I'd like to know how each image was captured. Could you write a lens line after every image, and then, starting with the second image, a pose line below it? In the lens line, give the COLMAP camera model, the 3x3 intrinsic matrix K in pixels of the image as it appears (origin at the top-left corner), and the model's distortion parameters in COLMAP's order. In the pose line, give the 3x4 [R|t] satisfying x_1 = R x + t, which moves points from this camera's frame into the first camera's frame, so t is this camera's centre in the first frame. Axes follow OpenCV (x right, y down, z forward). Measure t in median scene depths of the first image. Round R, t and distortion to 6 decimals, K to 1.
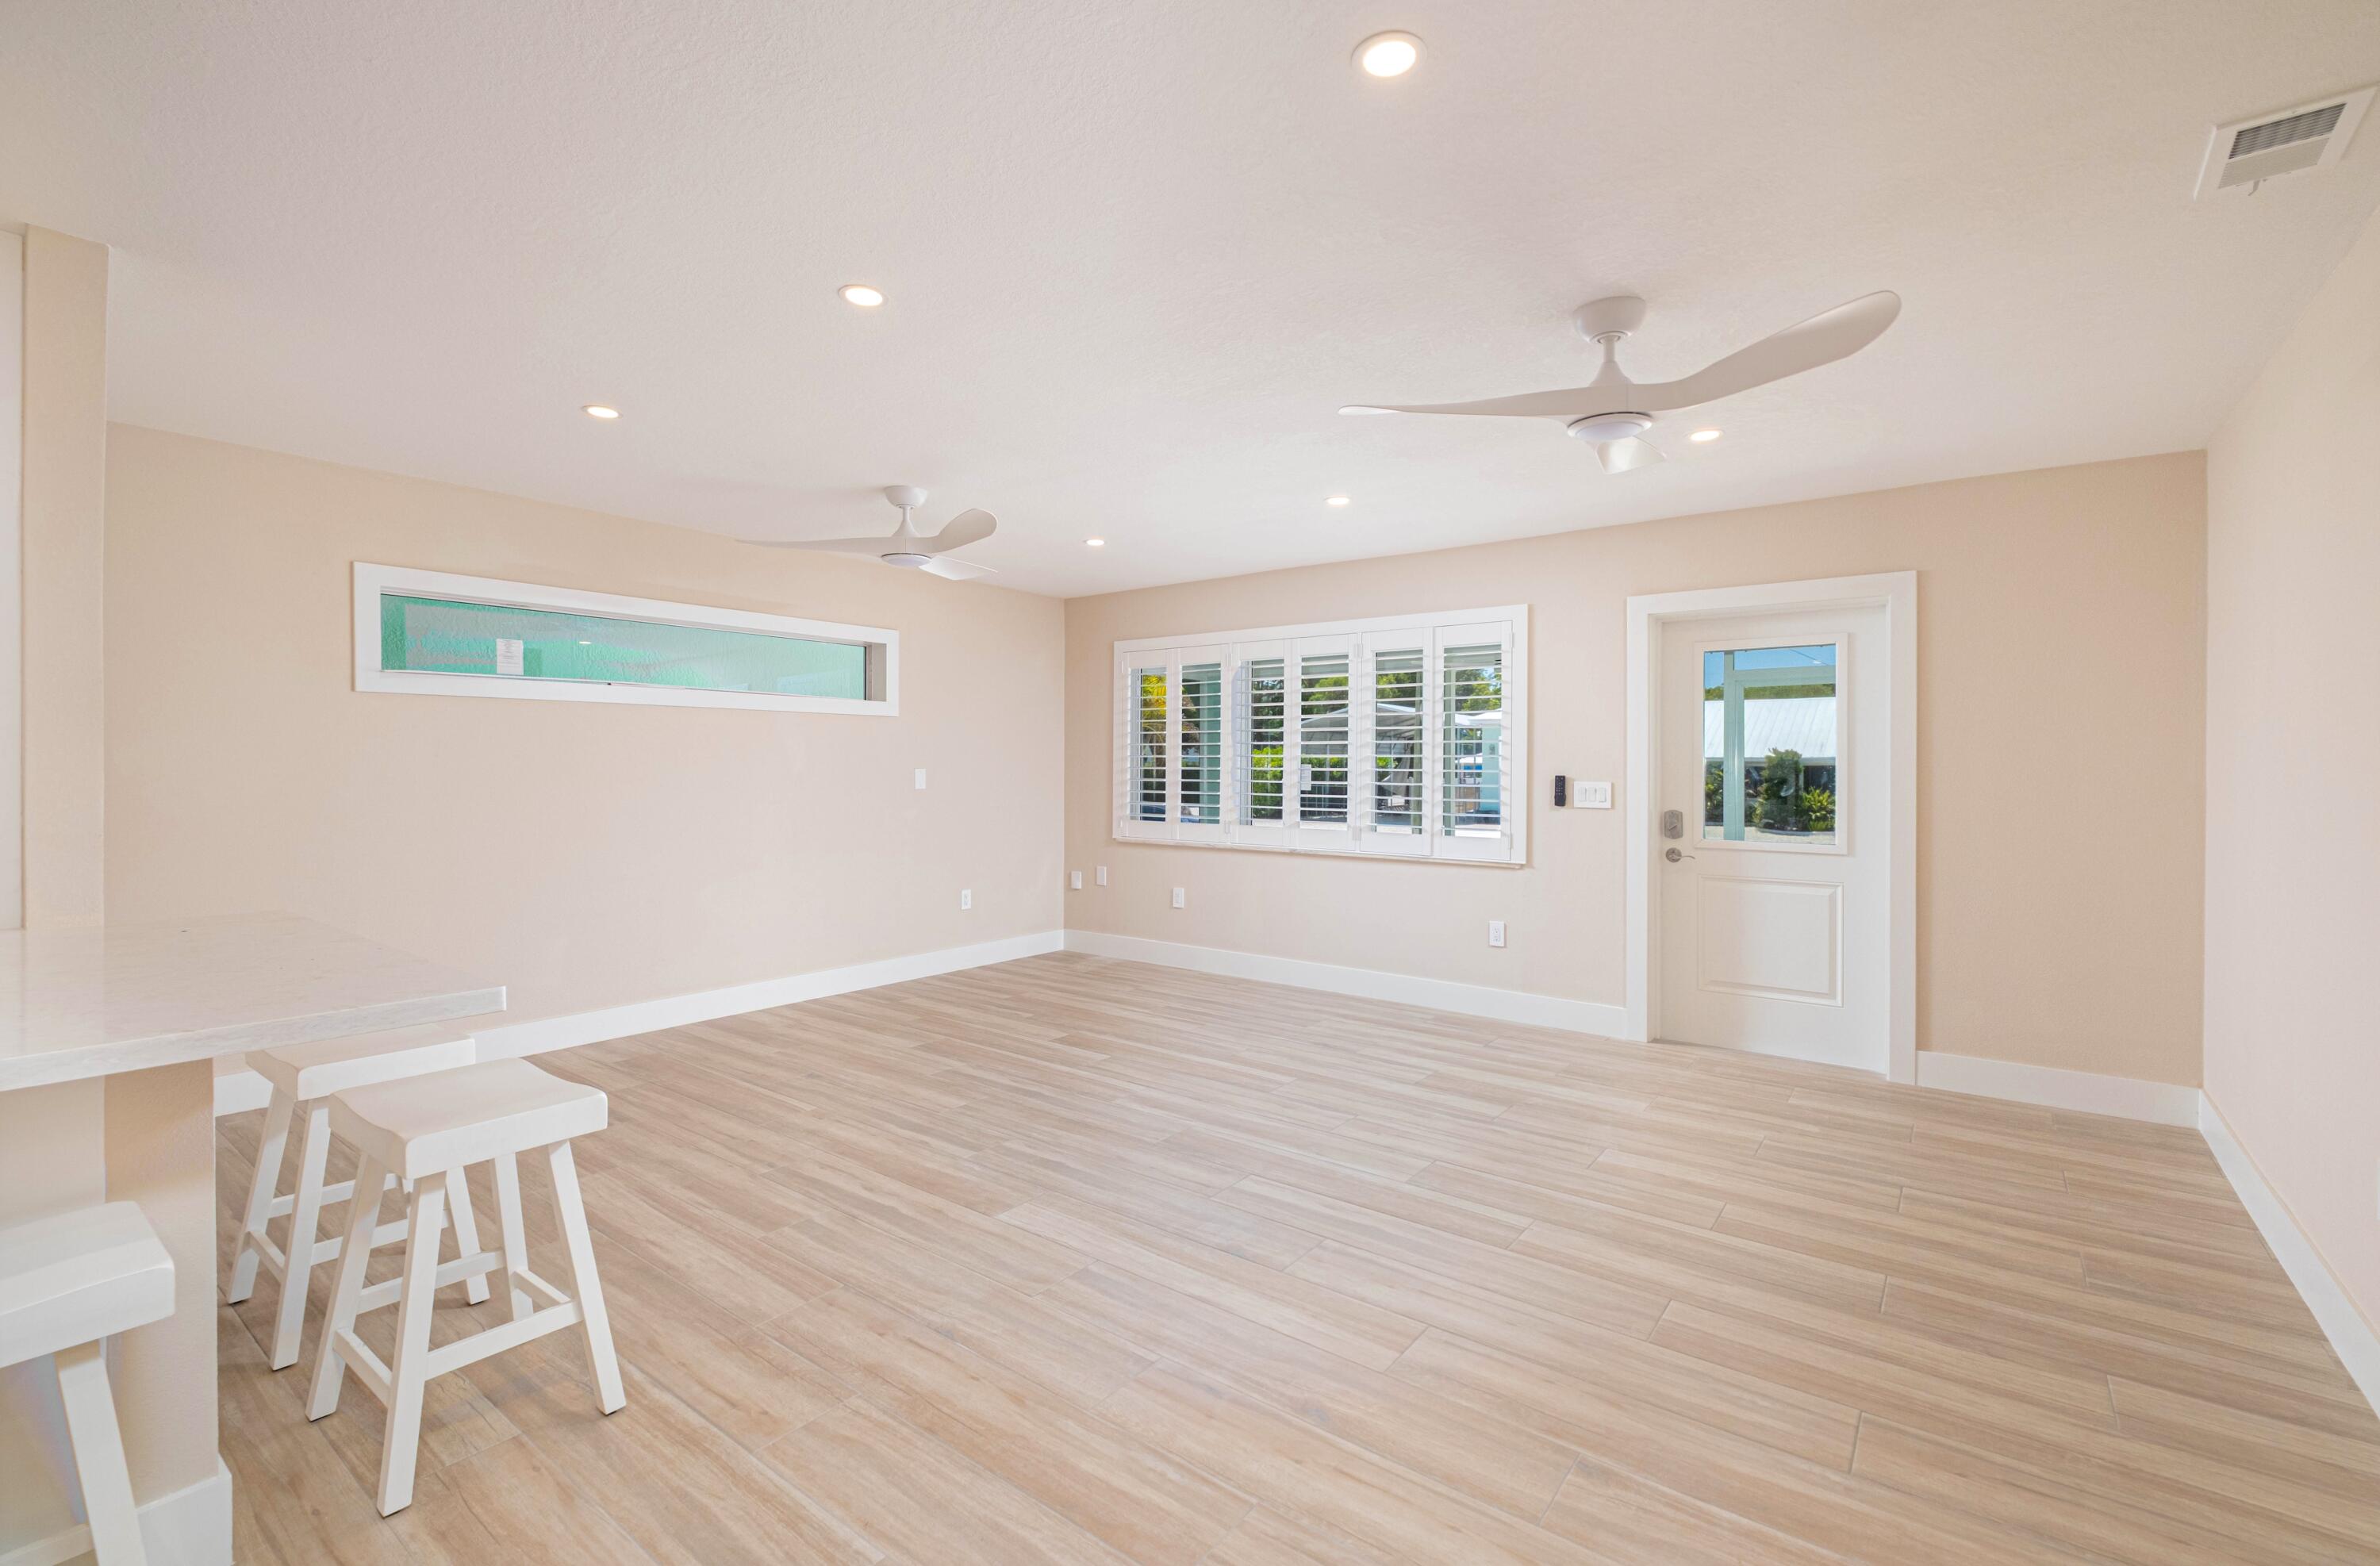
lens RADIAL K [[1031.0, 0, 1190.5], [0, 1031.0, 770.8], [0, 0, 1]] dist [0.001707, -0.000224]
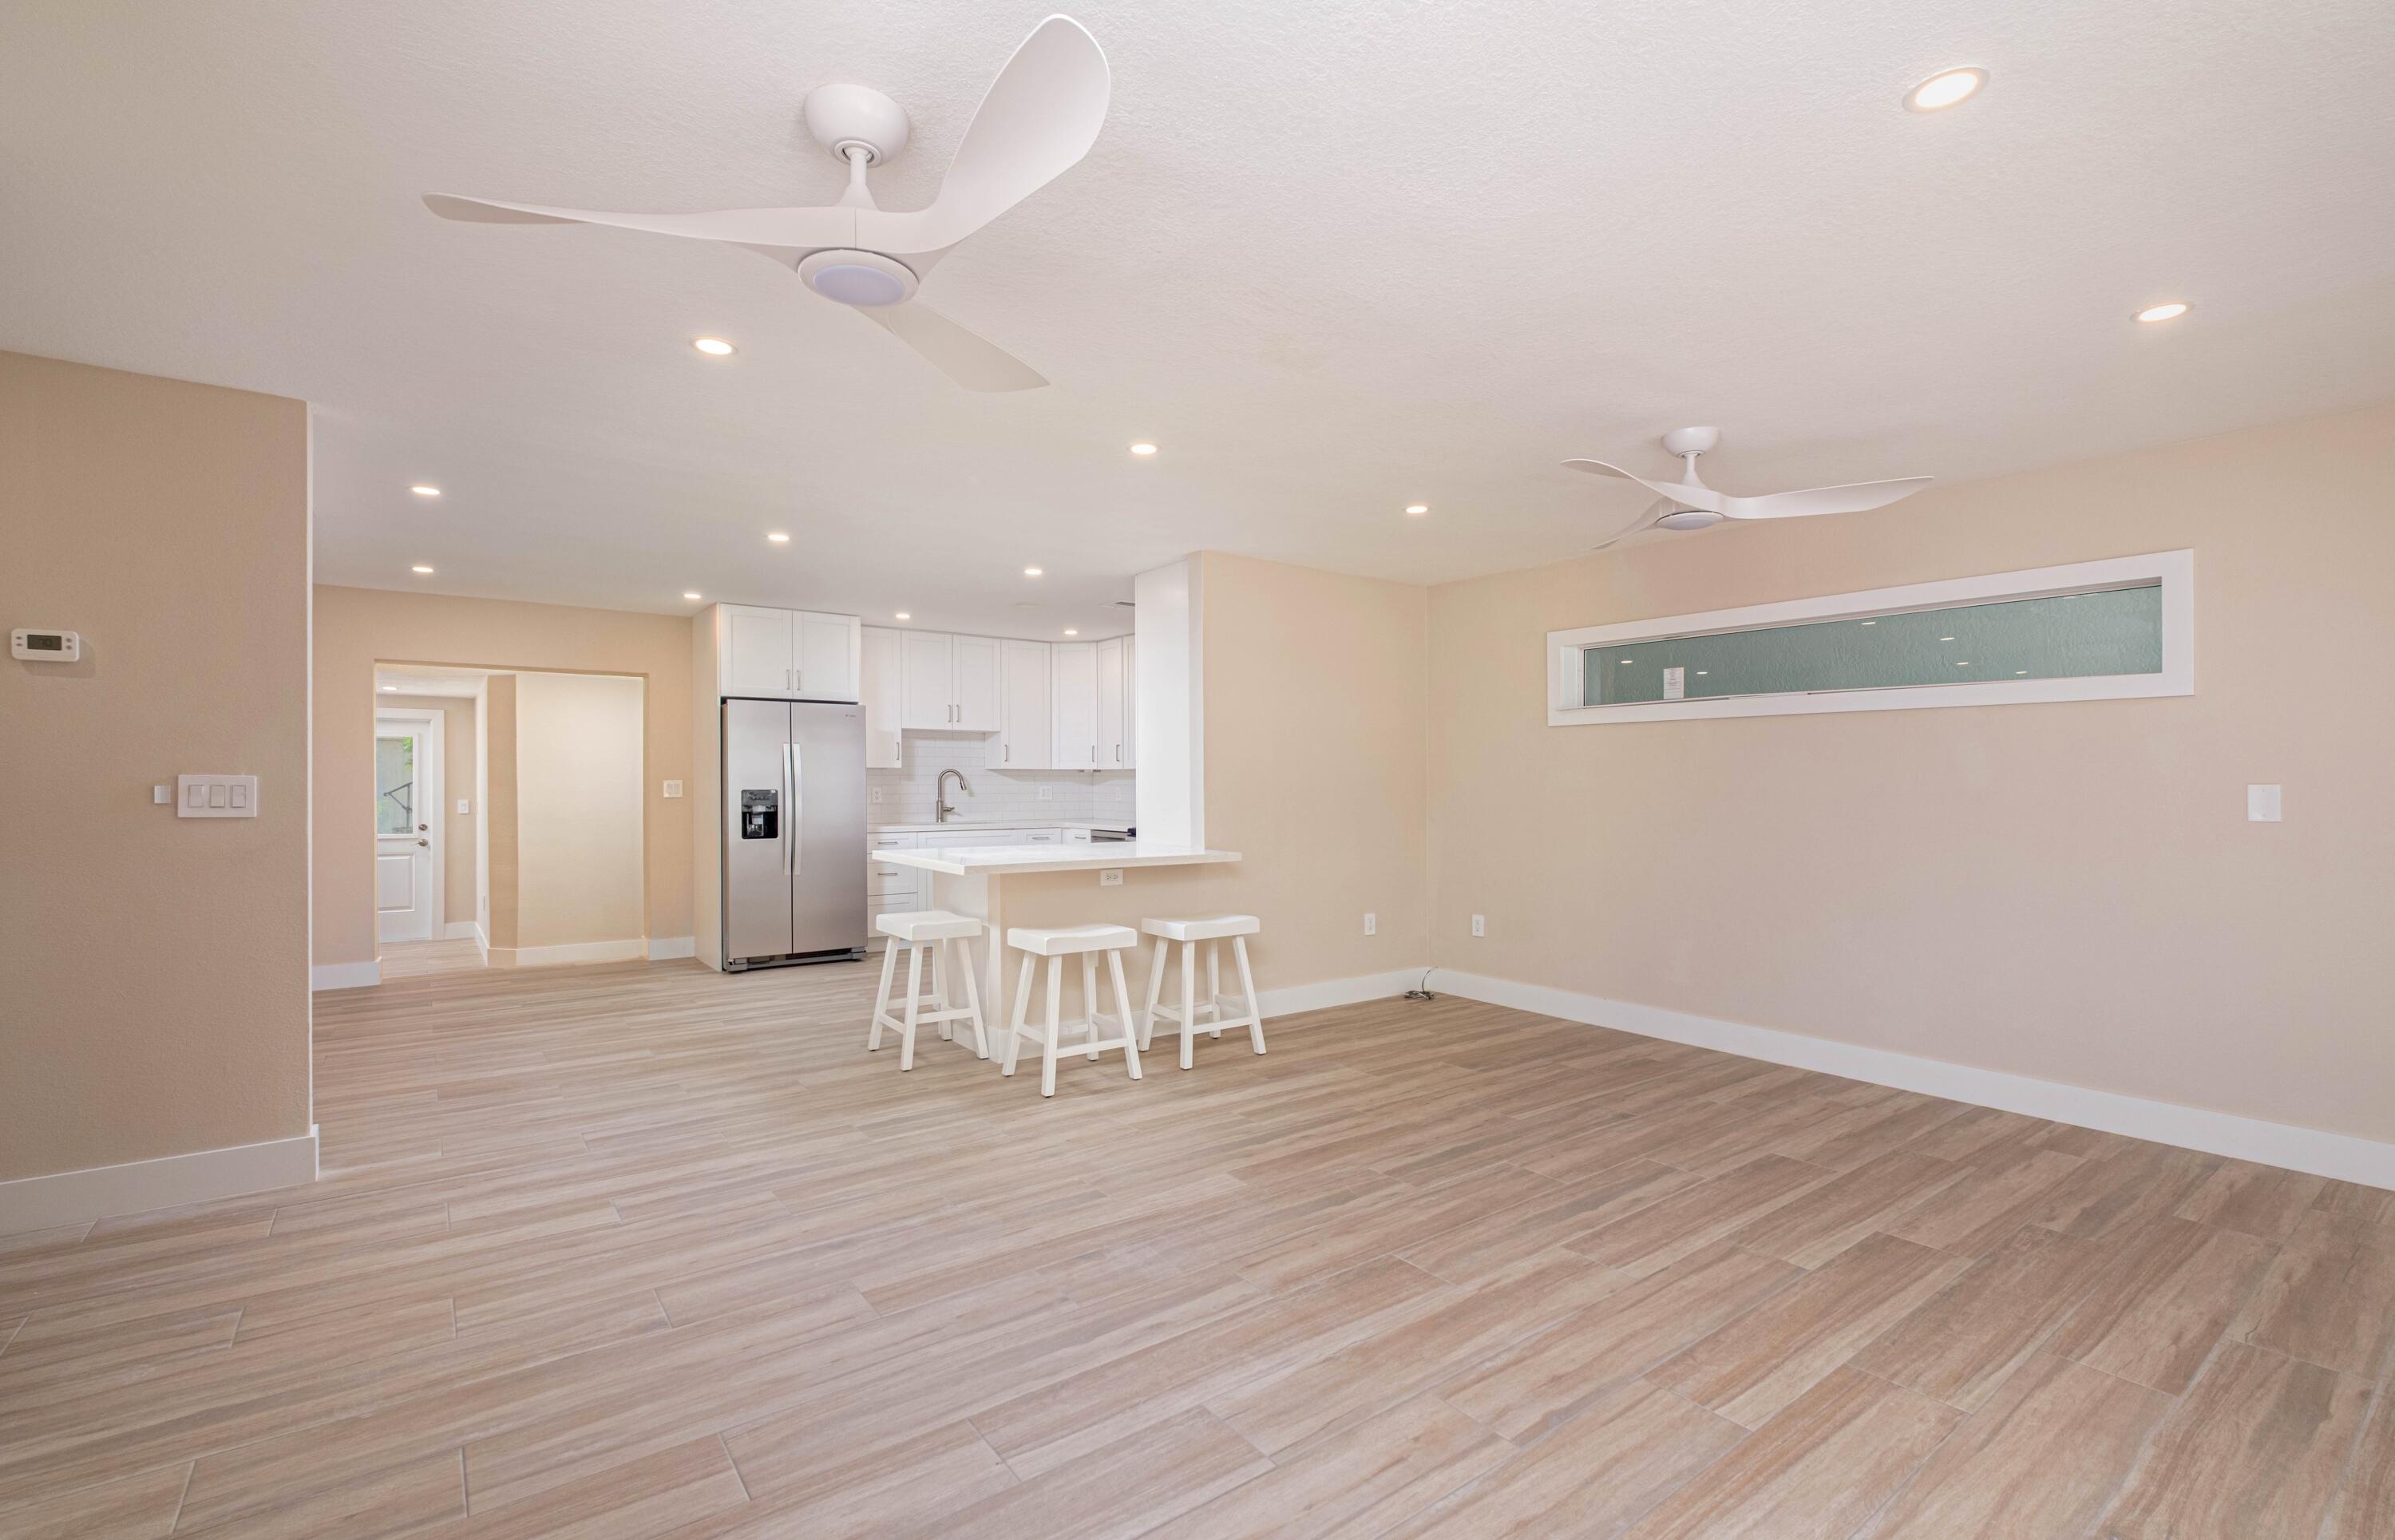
lens RADIAL K [[1044.5, 0, 1181.5], [0, 1044.5, 800.4], [0, 0, 1]] dist [0.003624, -0.000480]
pose [[-0.282516, 0.014903, -0.959147, 0.713246], [-0.007512, 0.999814, 0.017748, 0.001026], [0.959233, 0.012219, -0.282351, 0.985401]]
